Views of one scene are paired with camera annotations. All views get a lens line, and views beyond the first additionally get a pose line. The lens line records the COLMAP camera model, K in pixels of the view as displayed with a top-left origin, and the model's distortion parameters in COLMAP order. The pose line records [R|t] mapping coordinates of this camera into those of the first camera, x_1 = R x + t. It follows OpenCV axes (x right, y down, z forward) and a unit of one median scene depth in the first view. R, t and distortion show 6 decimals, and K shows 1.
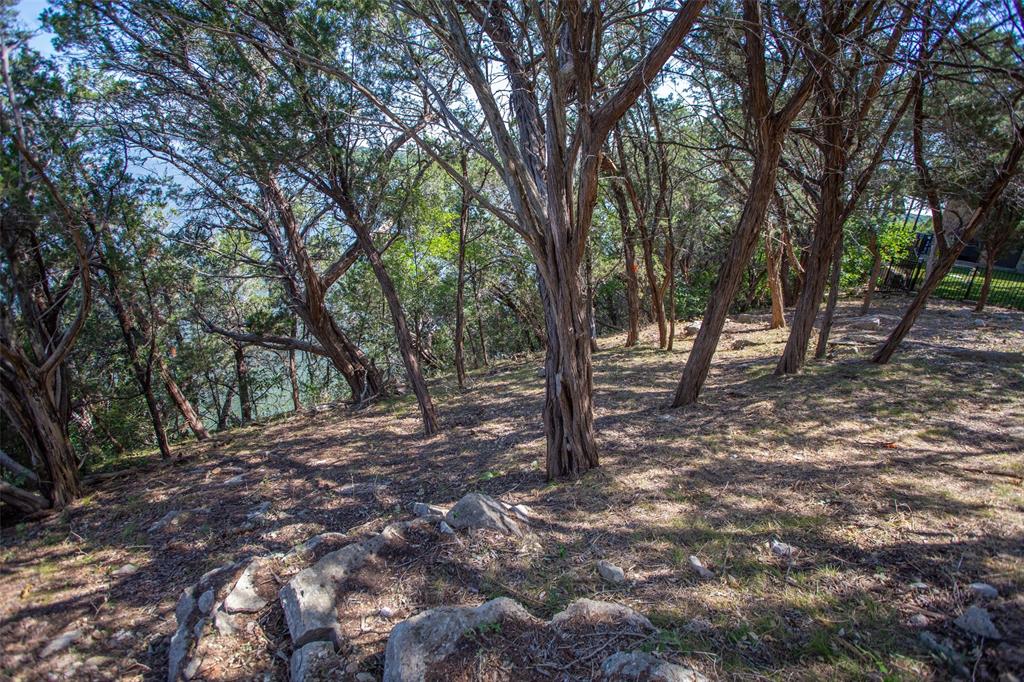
lens RADIAL K [[496.1, 0, 511.1], [0, 496.1, 341.3], [0, 0, 1]] dist [-0.067747, 0.029837]
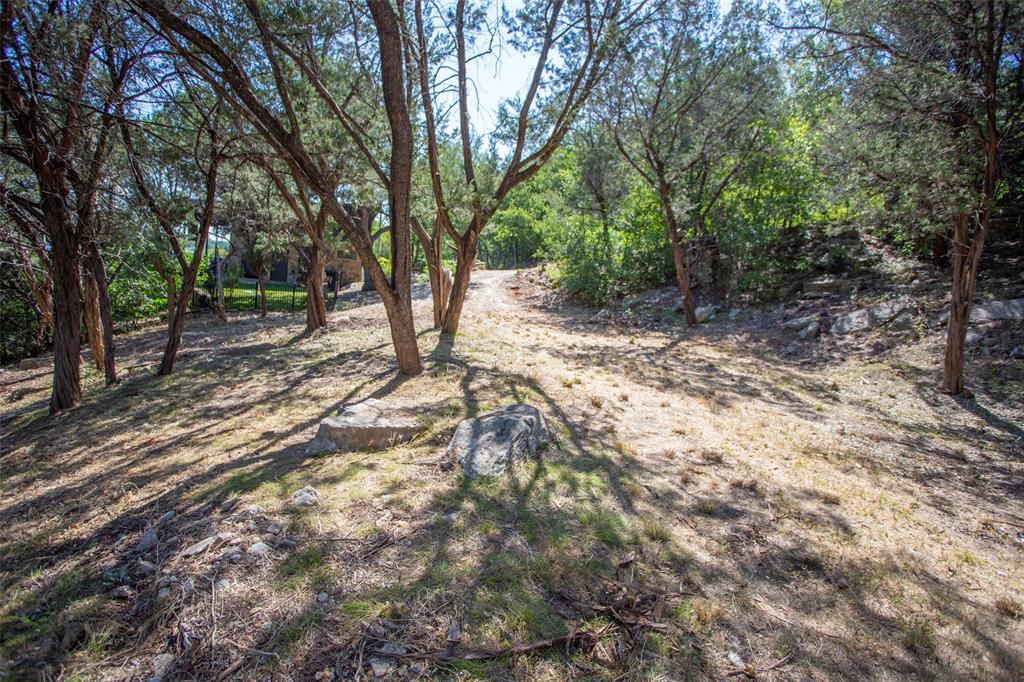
lens RADIAL K [[495.7, 0, 510.9], [0, 495.7, 342.3], [0, 0, 1]] dist [-0.070930, 0.030997]
pose [[0.355727, -0.174220, 0.918208, 0.080648], [0.221548, 0.970187, 0.098251, 0.054737], [-0.907951, 0.168476, 0.383720, -0.186842]]
